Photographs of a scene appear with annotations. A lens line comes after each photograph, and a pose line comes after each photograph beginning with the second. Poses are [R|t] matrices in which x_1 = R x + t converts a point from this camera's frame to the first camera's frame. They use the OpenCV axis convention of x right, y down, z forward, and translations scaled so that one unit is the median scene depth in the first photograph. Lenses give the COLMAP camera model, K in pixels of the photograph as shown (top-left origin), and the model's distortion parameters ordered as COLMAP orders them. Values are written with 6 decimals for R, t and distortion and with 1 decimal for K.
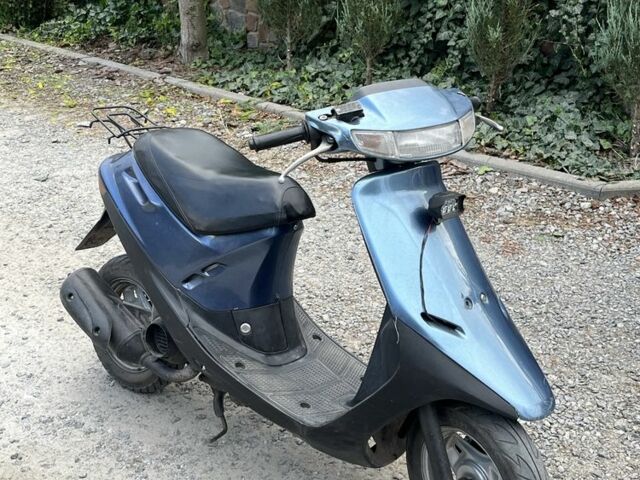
lens RADIAL K [[875.1, 0, 273.2], [0, 875.1, 240.5], [0, 0, 1]] dist [0.111560, -0.247305]
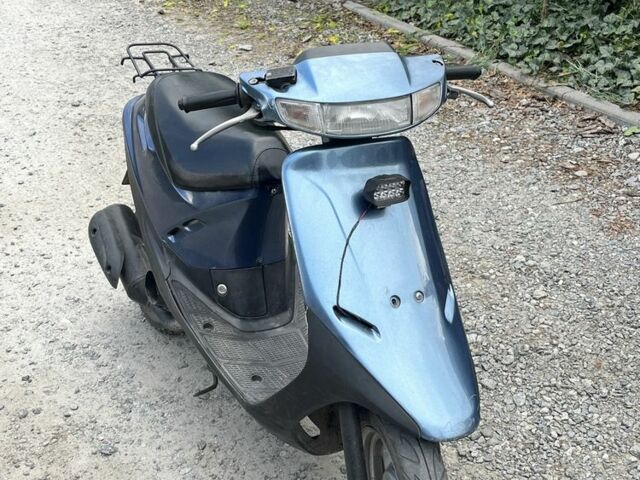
lens RADIAL K [[875.1, 0, 273.2], [0, 875.1, 240.5], [0, 0, 1]] dist [0.111560, -0.247305]
pose [[0.964743, 0.115113, -0.236685, 0.212247], [-0.093917, 0.990646, 0.098993, -0.046621], [0.245866, -0.073274, 0.966530, 0.073808]]
